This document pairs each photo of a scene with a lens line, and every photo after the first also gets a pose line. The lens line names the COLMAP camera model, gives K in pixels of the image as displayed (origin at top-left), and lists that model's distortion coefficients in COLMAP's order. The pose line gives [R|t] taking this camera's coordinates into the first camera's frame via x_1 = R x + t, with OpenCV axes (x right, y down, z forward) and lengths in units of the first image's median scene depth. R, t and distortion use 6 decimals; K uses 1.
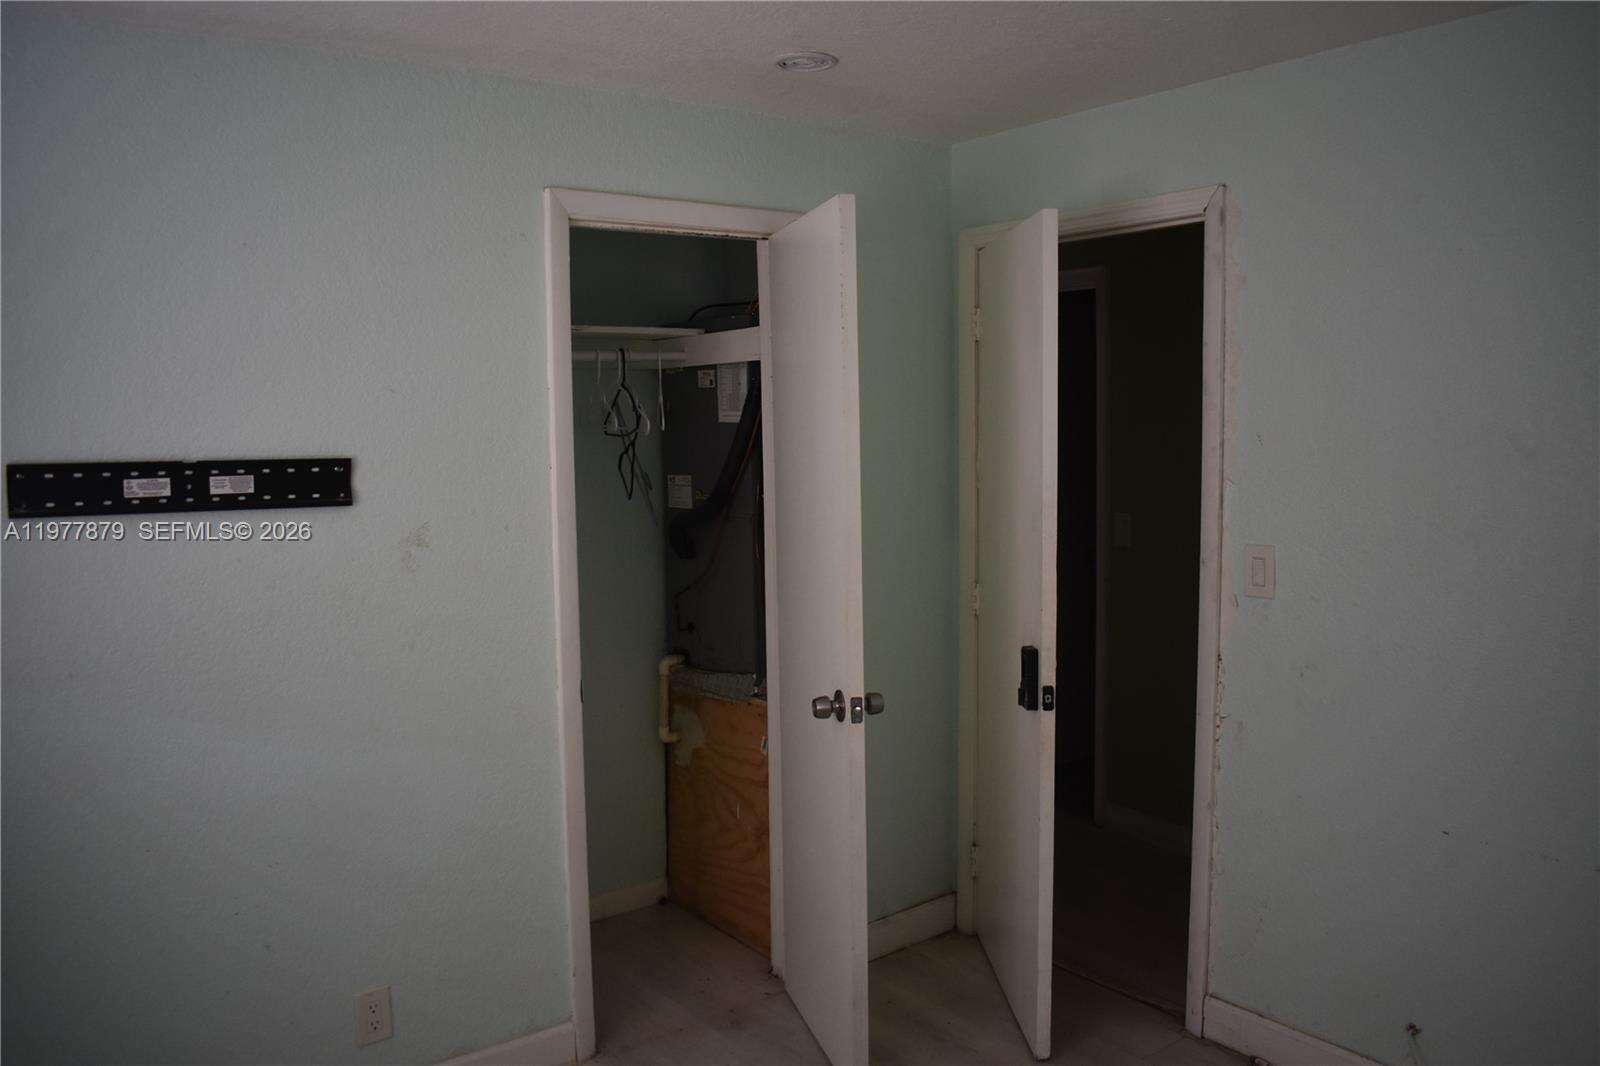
lens RADIAL K [[1279.5, 0, 800.0], [0, 1279.5, 533.0], [0, 0, 1]] dist [-0.097392, 0.017466]
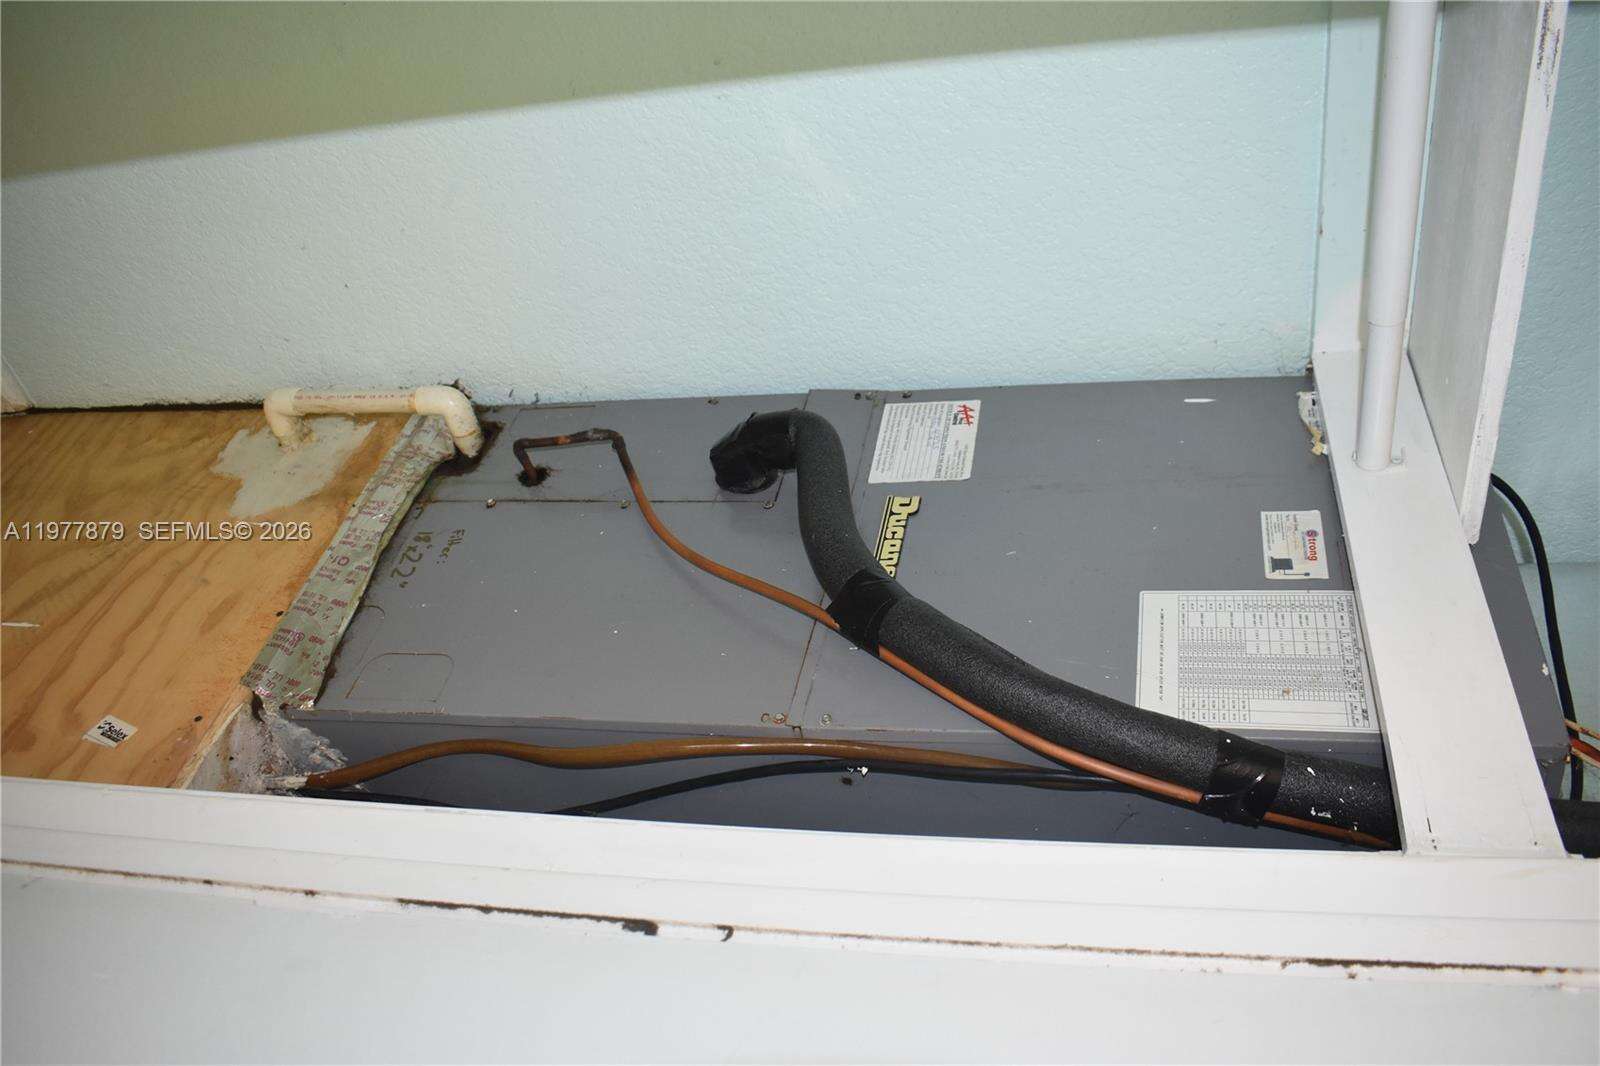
lens RADIAL K [[1279.5, 0, 800.0], [0, 1279.5, 533.0], [0, 0, 1]] dist [-0.097392, 0.017466]
pose [[0.009005, 0.998107, 0.060841, -0.090599], [-0.983555, -0.002135, 0.180598, -0.059870], [0.180386, -0.061467, 0.981673, 0.672087]]
